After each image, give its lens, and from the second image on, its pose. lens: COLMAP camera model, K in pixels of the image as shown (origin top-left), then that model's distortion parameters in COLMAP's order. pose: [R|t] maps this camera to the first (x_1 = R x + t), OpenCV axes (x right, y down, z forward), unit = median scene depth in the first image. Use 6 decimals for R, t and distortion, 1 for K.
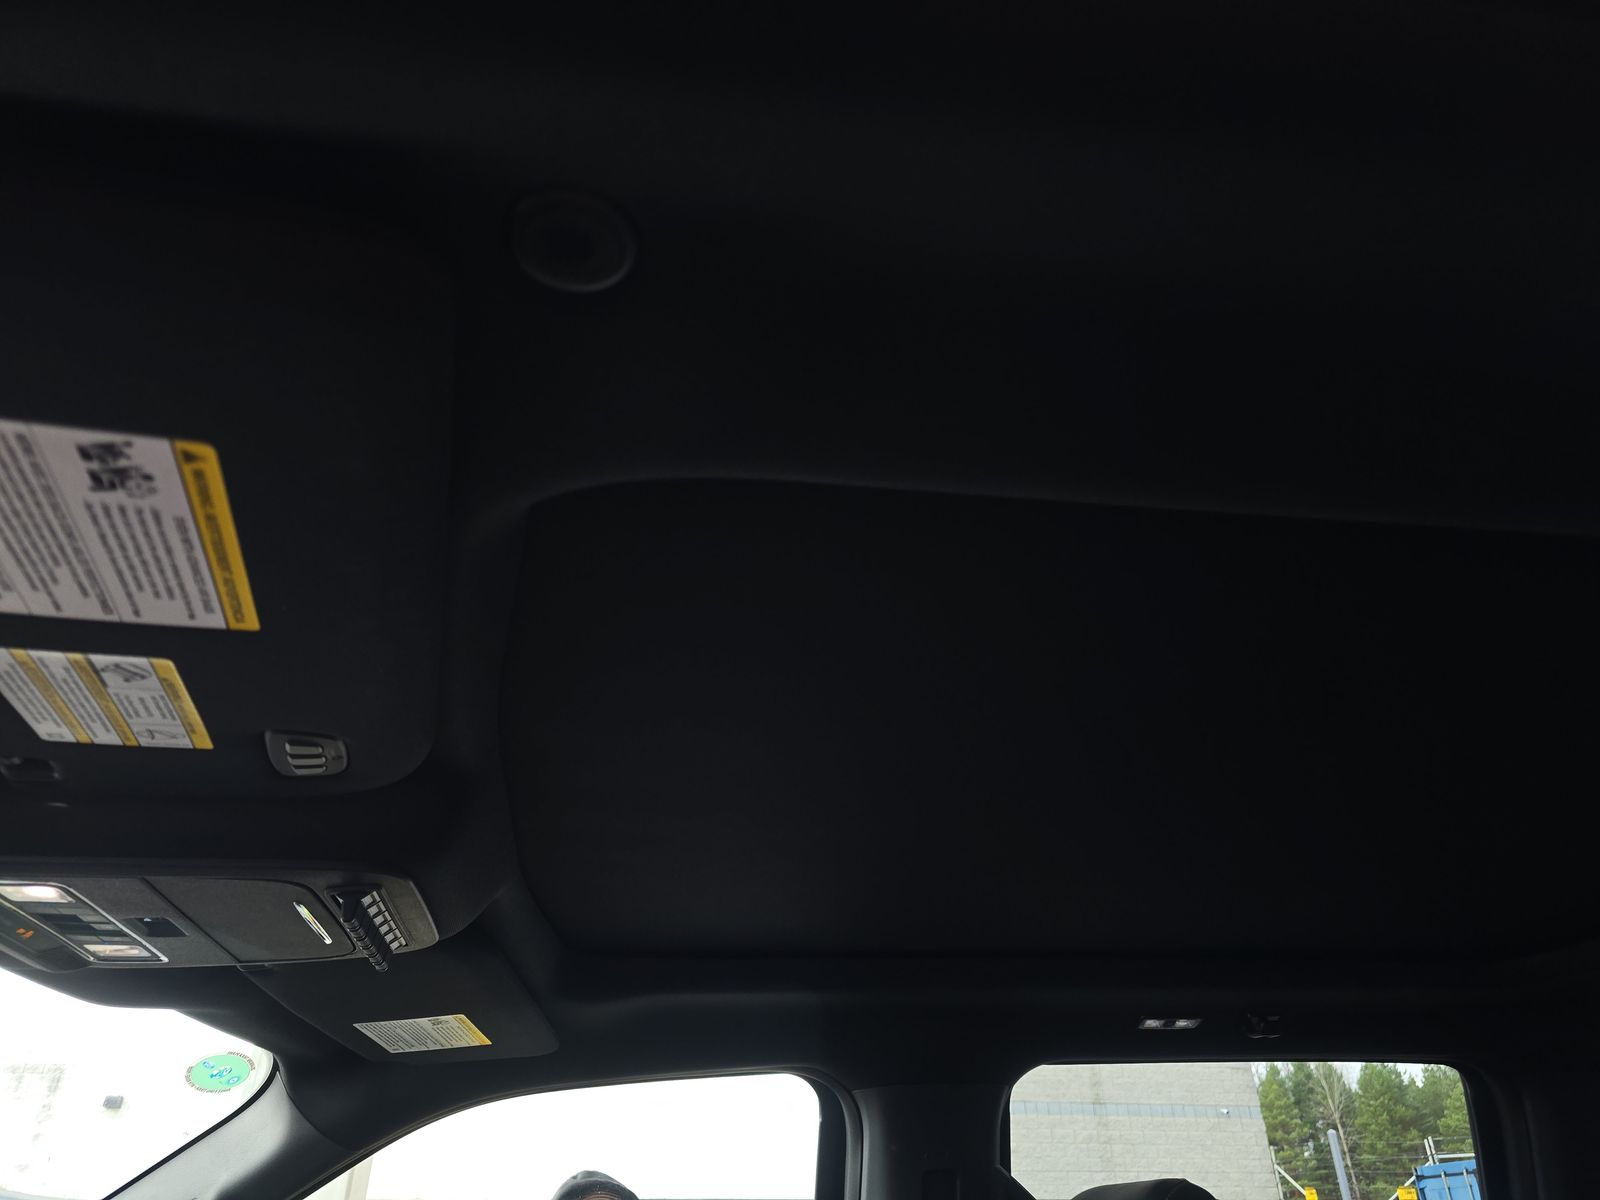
lens RADIAL K [[1067.1, 0, 802.5], [0, 1067.1, 605.9], [0, 0, 1]] dist [0.047972, -0.043285]
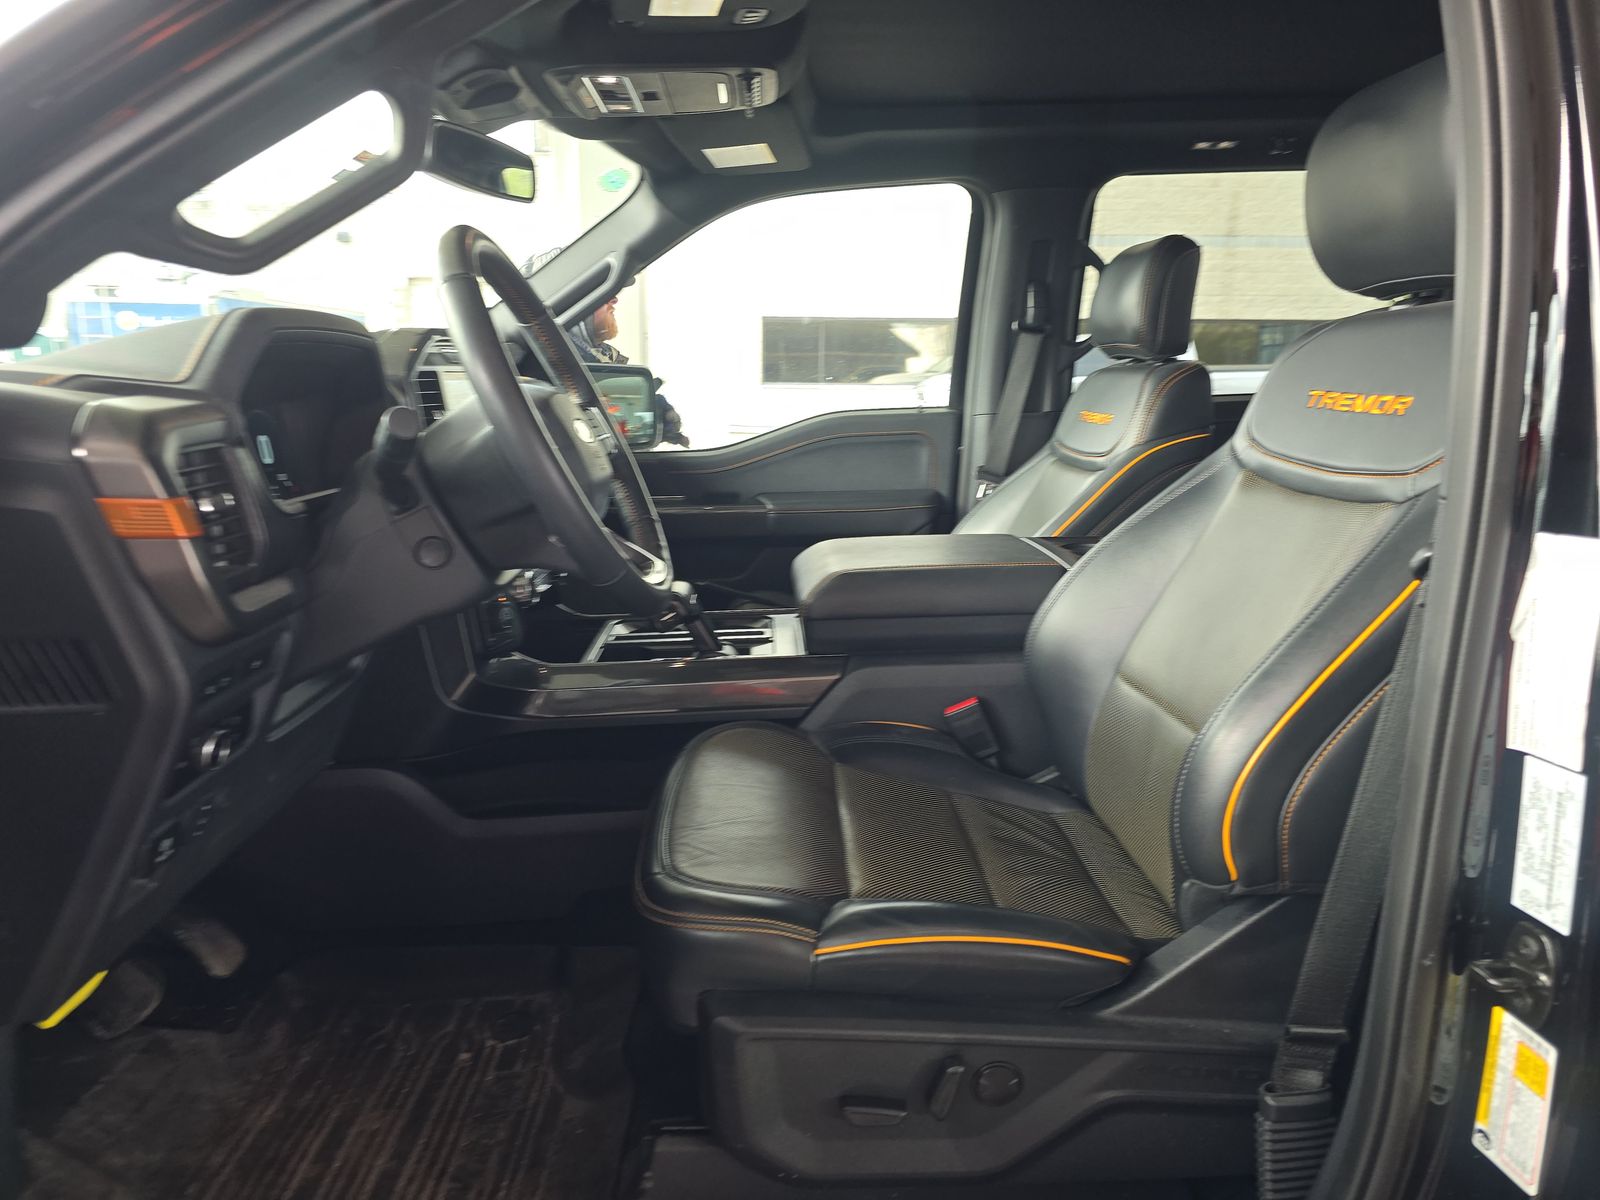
lens RADIAL K [[1067.1, 0, 802.5], [0, 1067.1, 605.9], [0, 0, 1]] dist [0.047972, -0.043285]
pose [[0.992504, 0.038903, -0.115859, -0.024904], [0.051570, 0.726151, 0.685599, -0.216584], [0.110803, -0.686434, 0.718701, -0.616002]]
